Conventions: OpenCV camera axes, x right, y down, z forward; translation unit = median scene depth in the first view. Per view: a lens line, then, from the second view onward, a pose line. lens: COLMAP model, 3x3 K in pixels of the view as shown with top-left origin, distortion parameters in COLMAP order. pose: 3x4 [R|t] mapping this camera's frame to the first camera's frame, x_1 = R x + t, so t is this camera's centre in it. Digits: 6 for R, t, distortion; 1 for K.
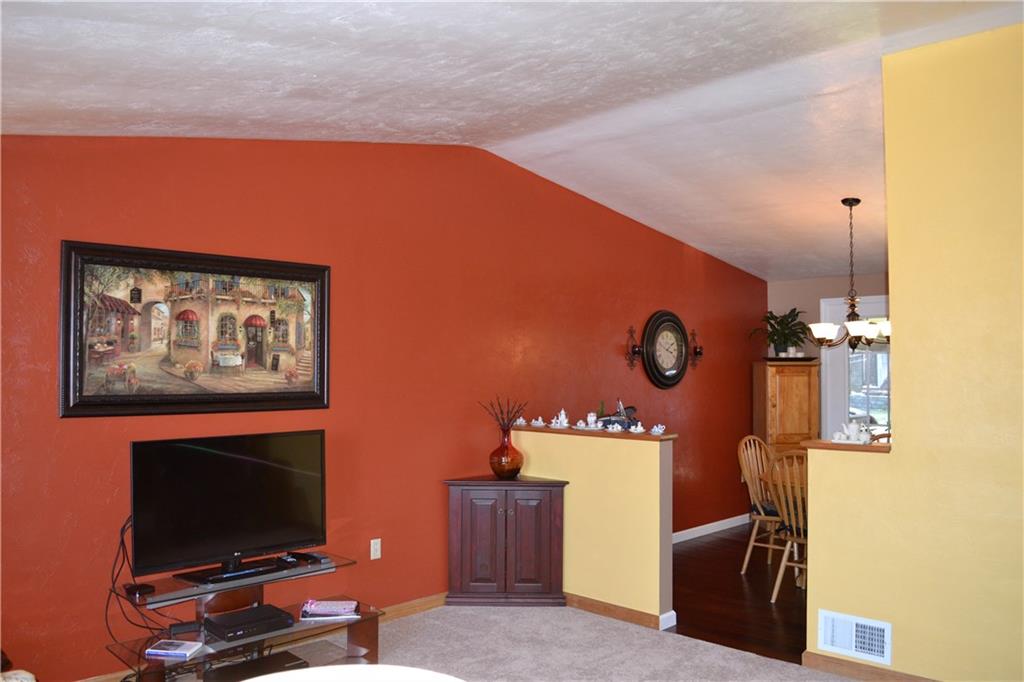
lens RADIAL K [[821.4, 0, 510.7], [0, 821.4, 352.1], [0, 0, 1]] dist [-0.077887, -0.001505]
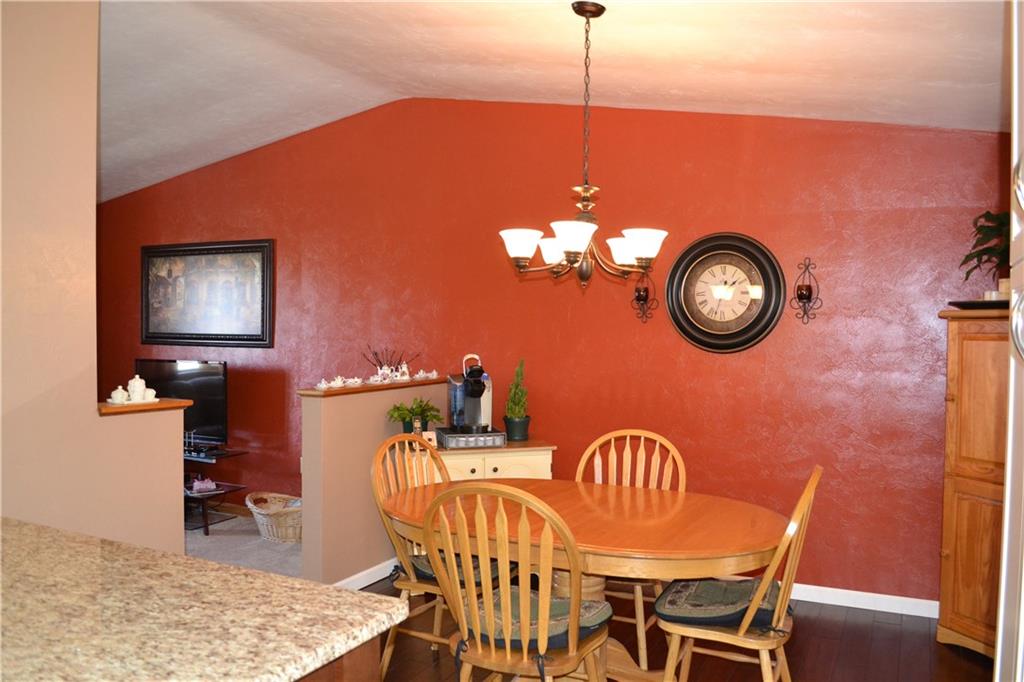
lens RADIAL K [[821.4, 0, 510.7], [0, 821.4, 352.1], [0, 0, 1]] dist [-0.077887, -0.001505]
pose [[0.310493, 0.030129, -0.950098, 1.241143], [0.002937, 0.999462, 0.032654, 0.036450], [0.950571, -0.012929, 0.310238, 1.049897]]
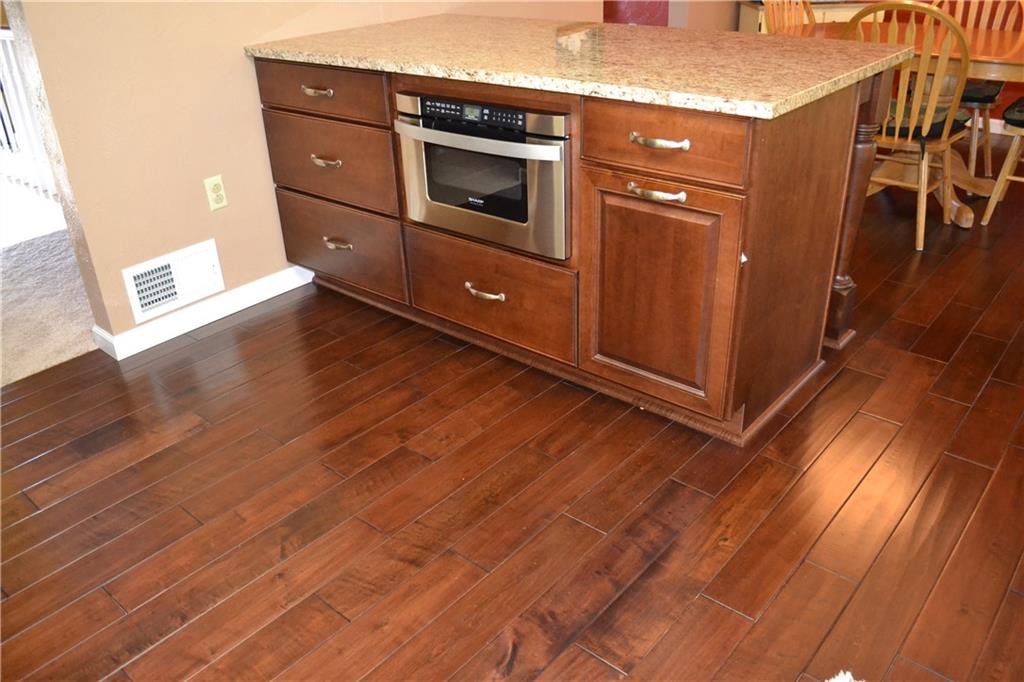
lens RADIAL K [[821.4, 0, 510.7], [0, 821.4, 352.1], [0, 0, 1]] dist [-0.077887, -0.001505]
pose [[0.071343, 0.472311, -0.878540, 1.459207], [0.051063, 0.877900, 0.476114, 0.063981], [0.996144, -0.078829, 0.038514, 0.800284]]
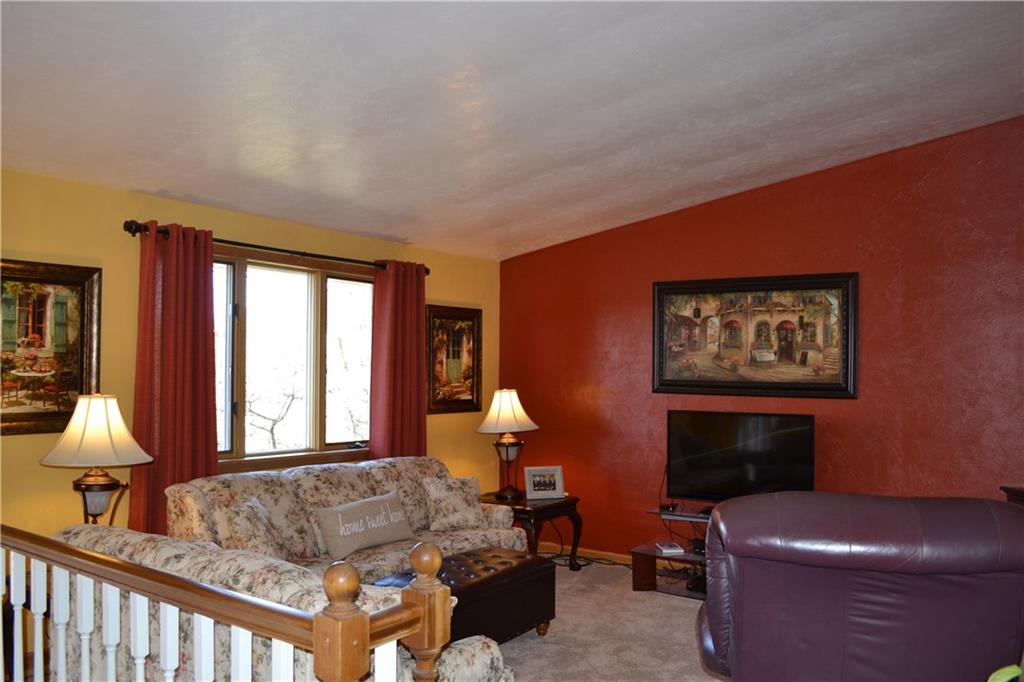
lens RADIAL K [[821.4, 0, 510.7], [0, 821.4, 352.1], [0, 0, 1]] dist [-0.077887, -0.001505]
pose [[0.160885, -0.018986, -0.986790, 0.872370], [0.003417, 0.999820, -0.018679, 0.025623], [0.986967, -0.000367, 0.160921, 0.386888]]
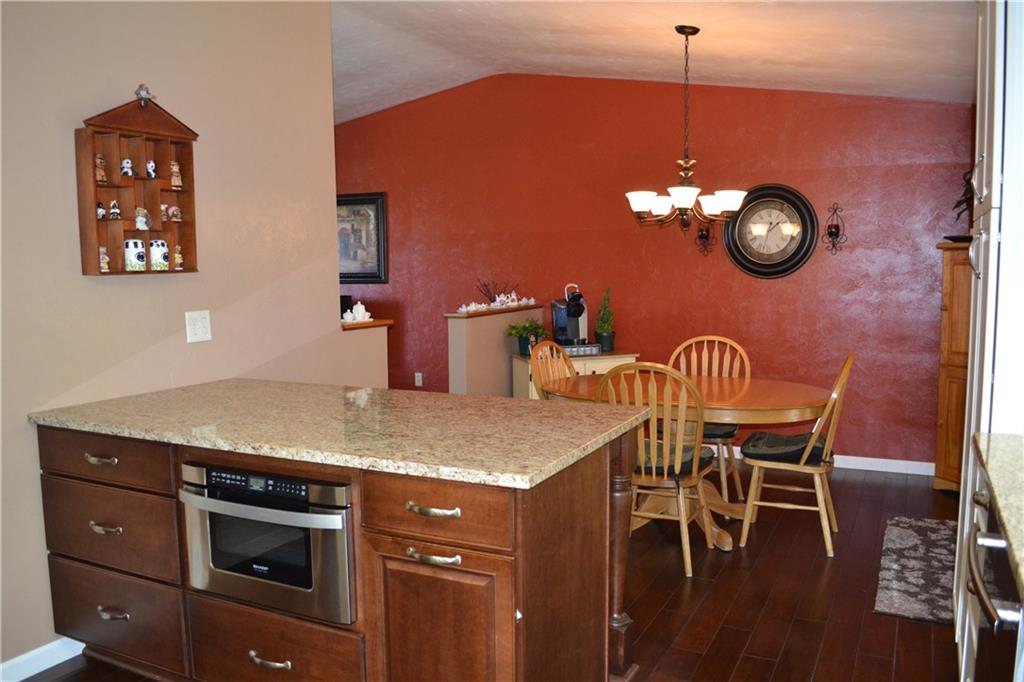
lens RADIAL K [[821.4, 0, 510.7], [0, 821.4, 352.1], [0, 0, 1]] dist [-0.077887, -0.001505]
pose [[0.309829, 0.097659, -0.945763, 1.483677], [0.024666, 0.993551, 0.110674, 0.034065], [0.950472, -0.057619, 0.305422, 0.807941]]
